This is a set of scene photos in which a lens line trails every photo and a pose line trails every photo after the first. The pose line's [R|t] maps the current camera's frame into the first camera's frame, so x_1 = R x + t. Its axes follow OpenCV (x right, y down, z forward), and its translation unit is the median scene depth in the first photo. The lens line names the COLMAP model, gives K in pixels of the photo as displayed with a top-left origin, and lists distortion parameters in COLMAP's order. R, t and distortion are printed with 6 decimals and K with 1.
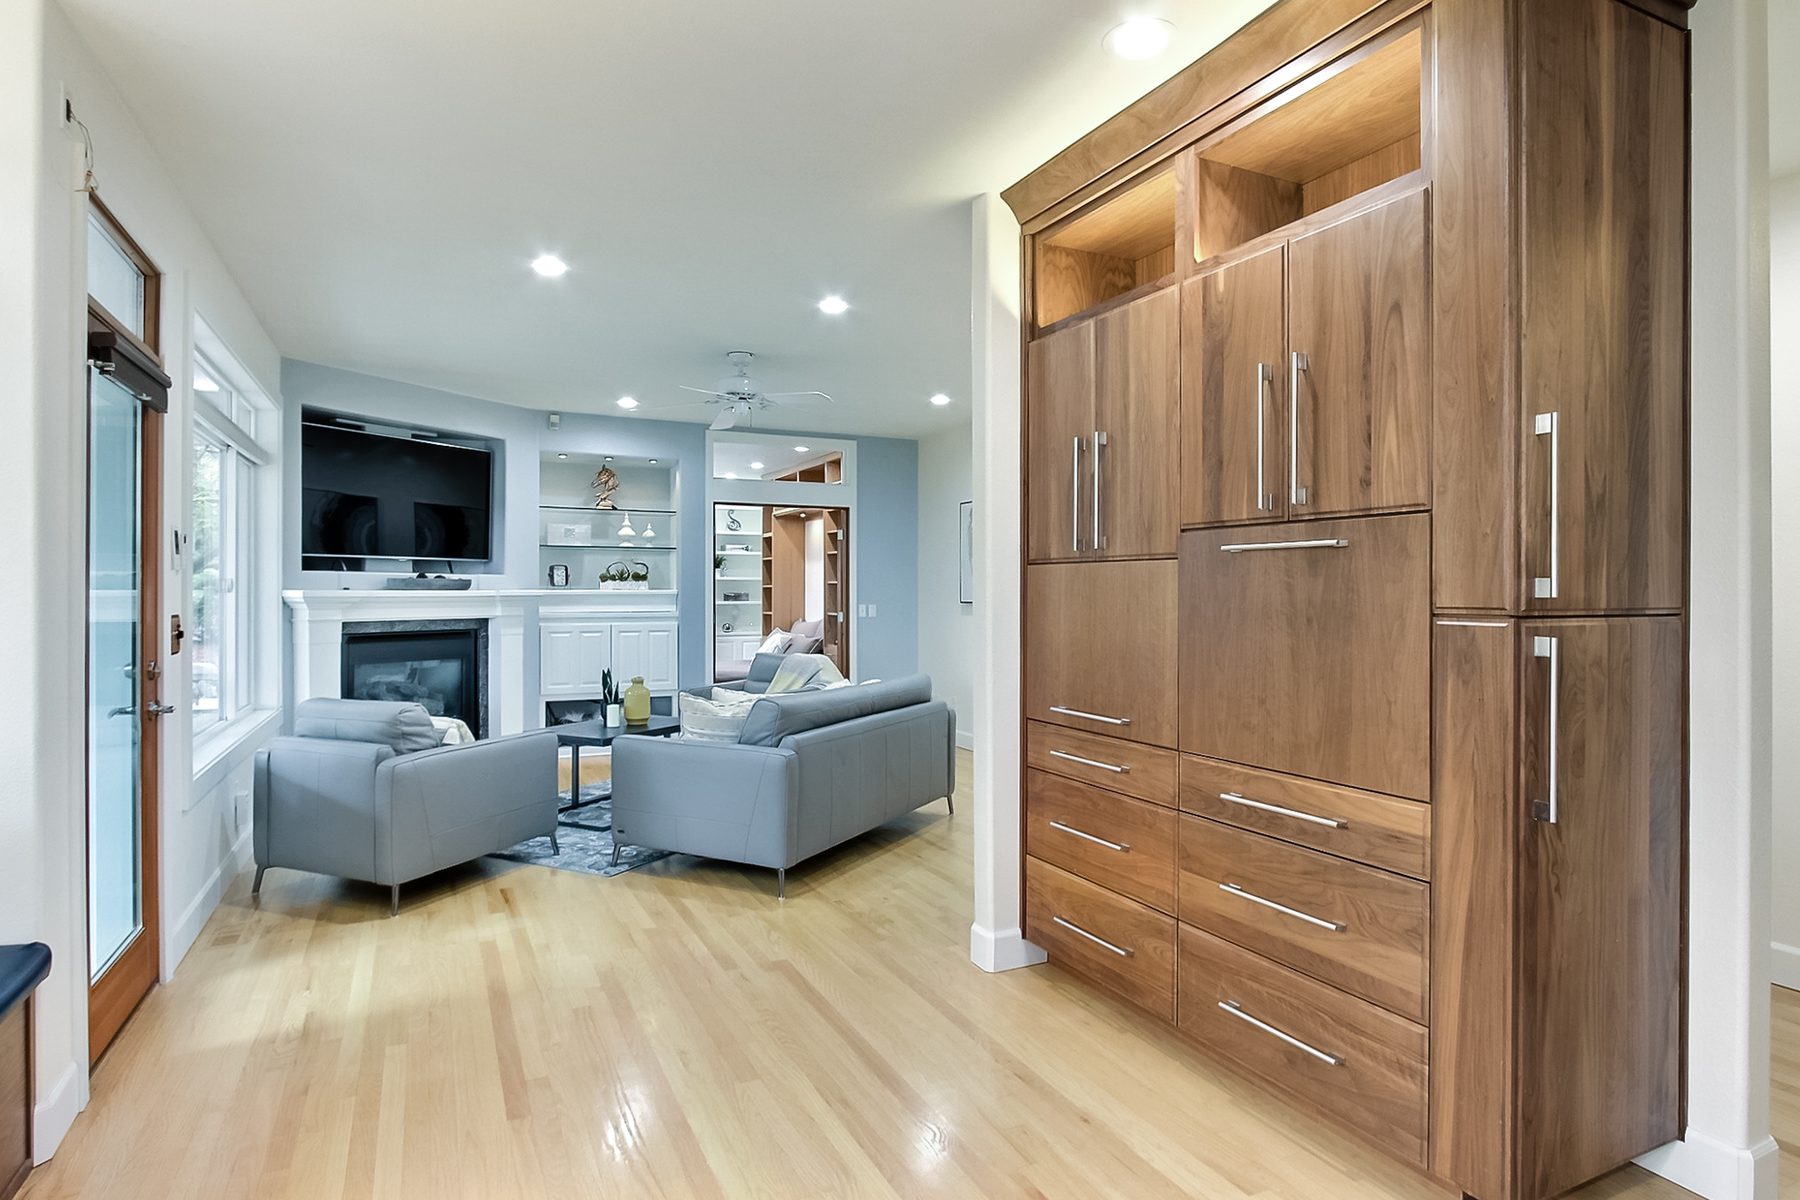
lens RADIAL K [[972.2, 0, 905.3], [0, 972.2, 594.1], [0, 0, 1]] dist [-0.017917, -0.000012]
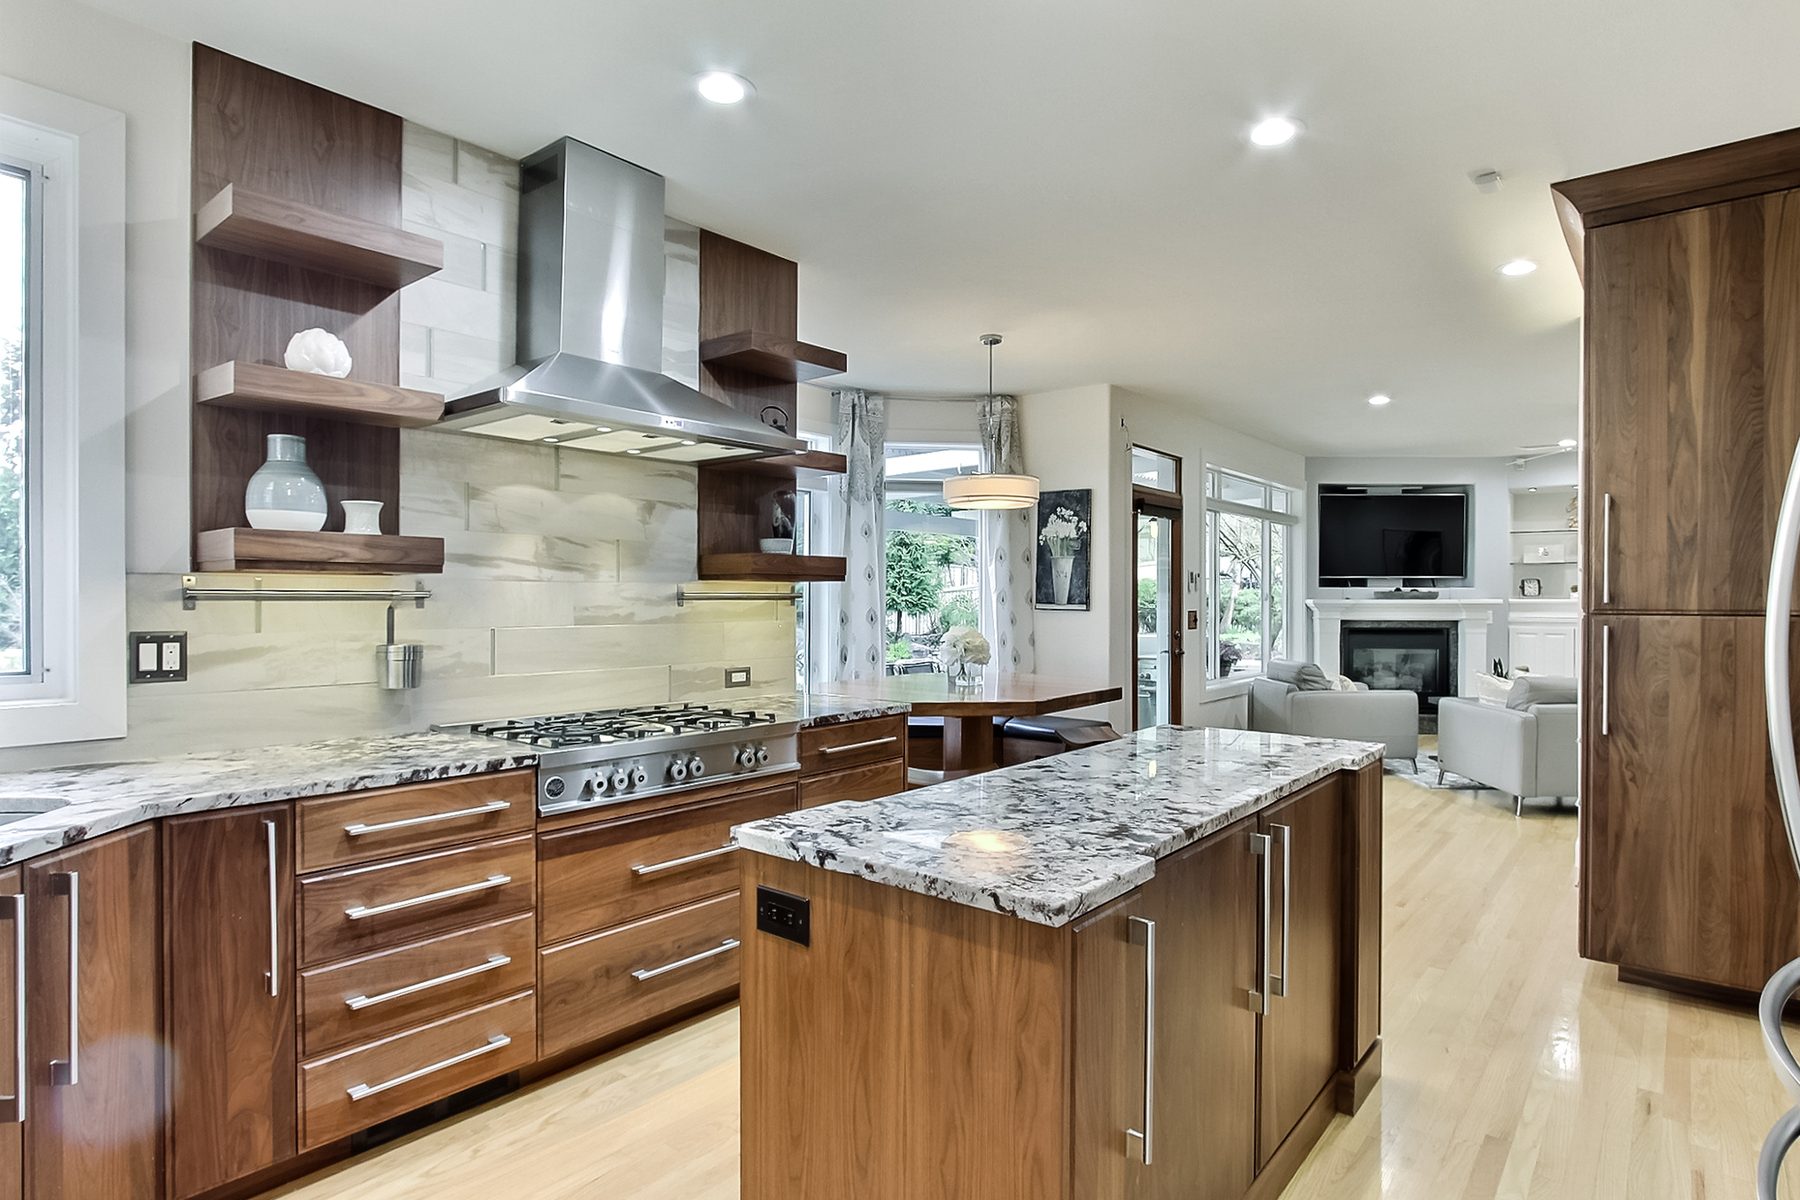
lens RADIAL K [[926.7, 0, 900.0], [0, 926.7, 600.0], [0, 0, 1]] dist [0.018644, -0.000116]
pose [[0.390770, -0.000141, -0.920488, 0.511013], [-0.003663, 0.999992, -0.001708, 0.002019], [0.920481, 0.004039, 0.390766, -0.239246]]
